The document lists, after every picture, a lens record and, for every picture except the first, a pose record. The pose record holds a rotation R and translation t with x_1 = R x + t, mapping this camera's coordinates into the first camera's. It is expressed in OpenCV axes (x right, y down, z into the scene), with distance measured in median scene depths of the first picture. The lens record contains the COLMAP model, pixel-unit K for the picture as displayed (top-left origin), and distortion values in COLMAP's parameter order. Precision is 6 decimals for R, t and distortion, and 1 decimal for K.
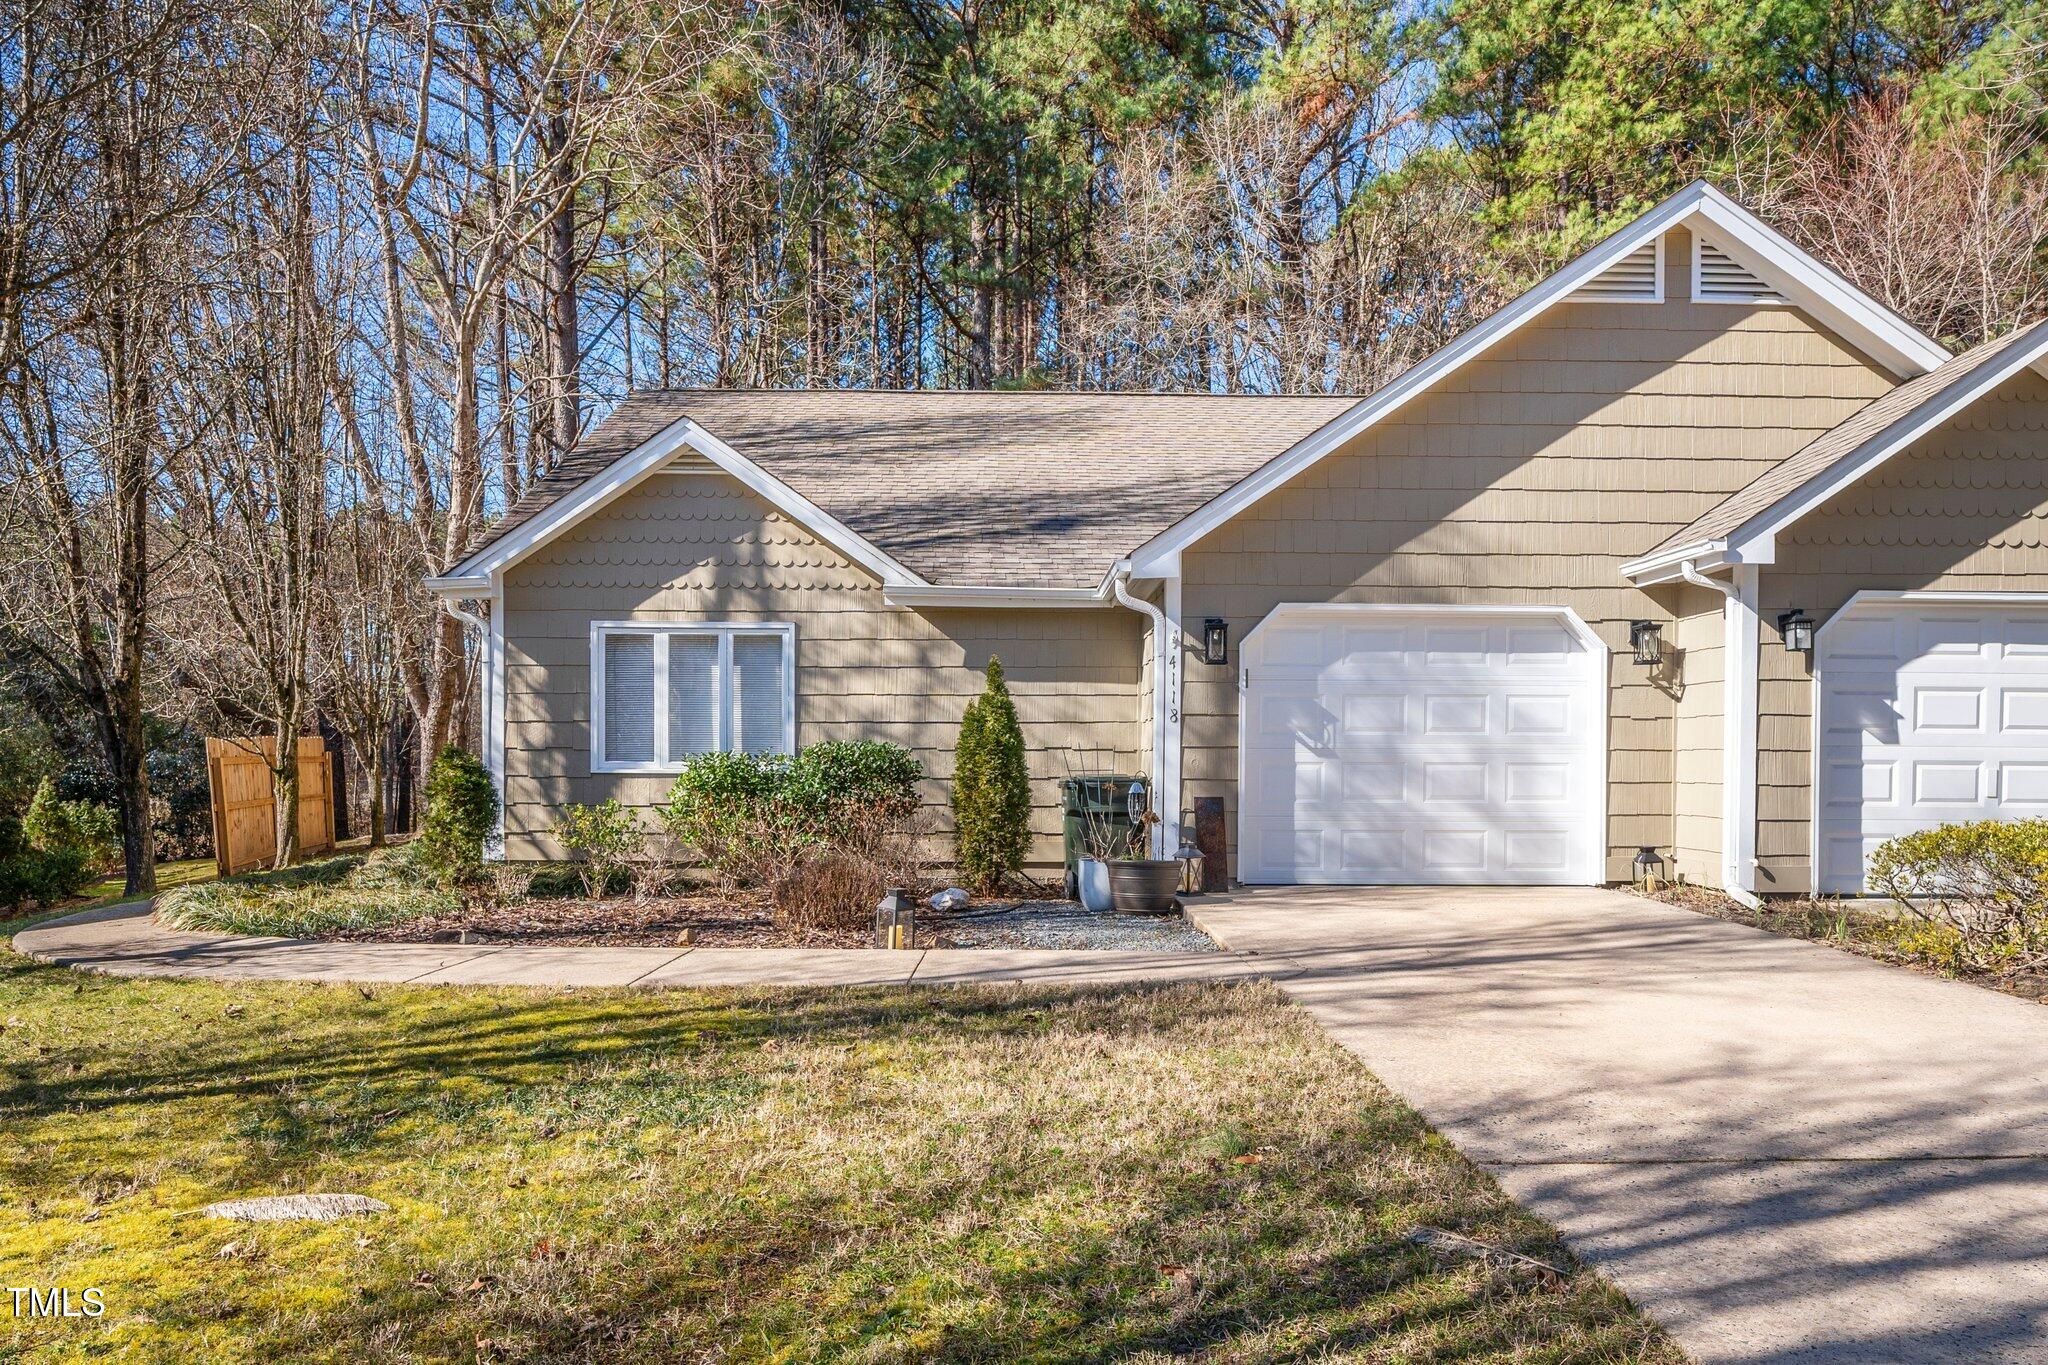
lens RADIAL K [[1012.2, 0, 1083.3], [0, 1012.2, 704.5], [0, 0, 1]] dist [-0.002786, 0.000496]
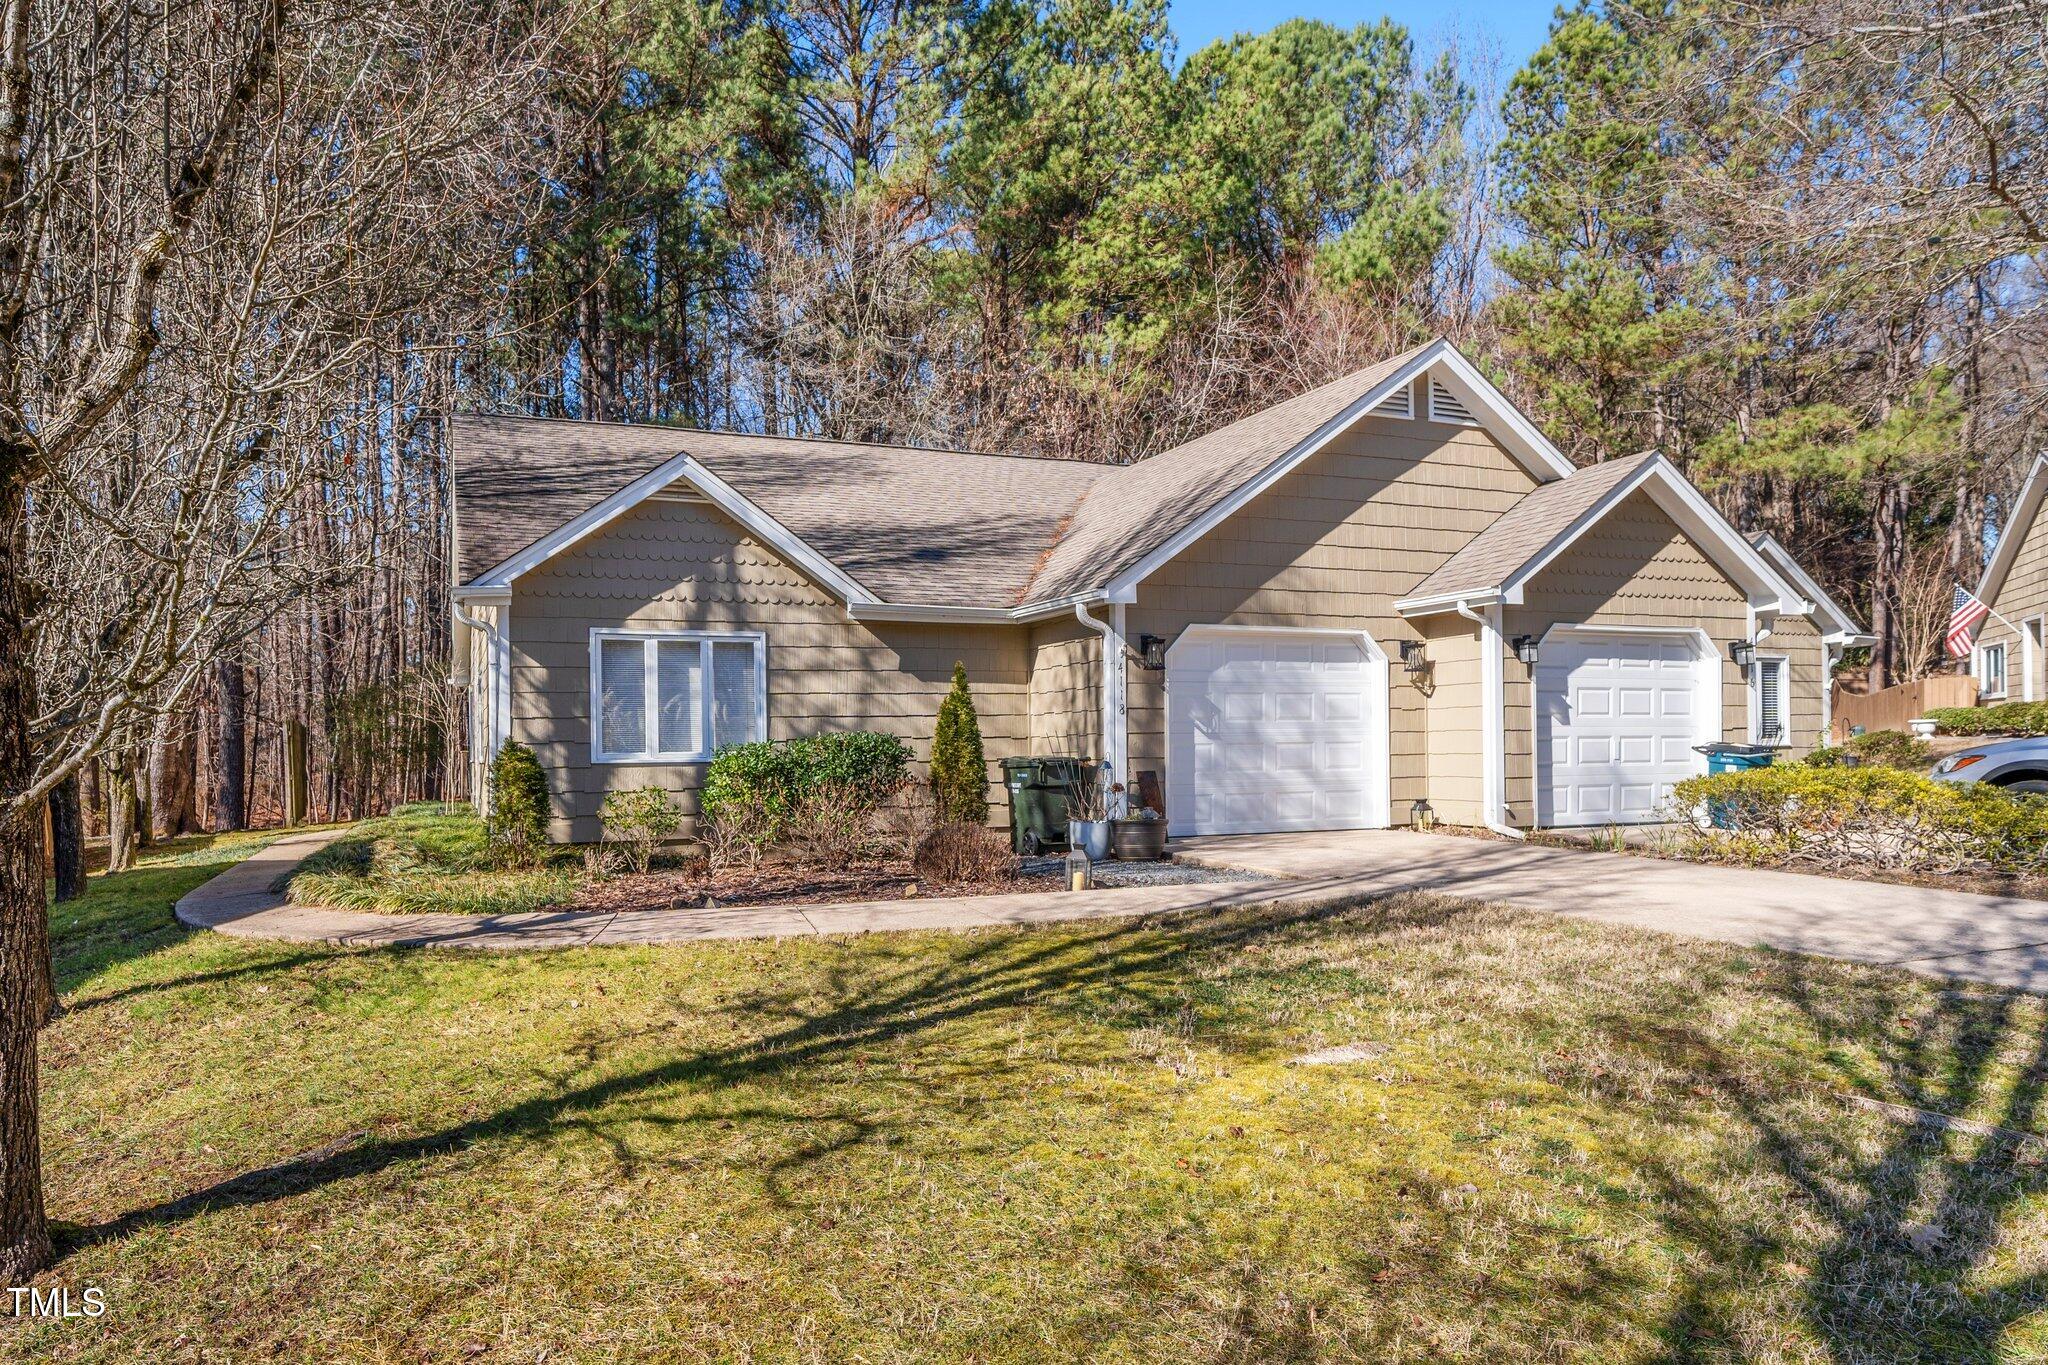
lens RADIAL K [[833.6, 0, 1013.3], [0, 833.6, 684.6], [0, 0, 1]] dist [-0.002546, -0.000702]
pose [[0.970974, 0.001294, 0.239180, -0.270830], [0.003233, 0.999823, -0.018532, -0.000469], [-0.239161, 0.018768, 0.970798, -0.007565]]
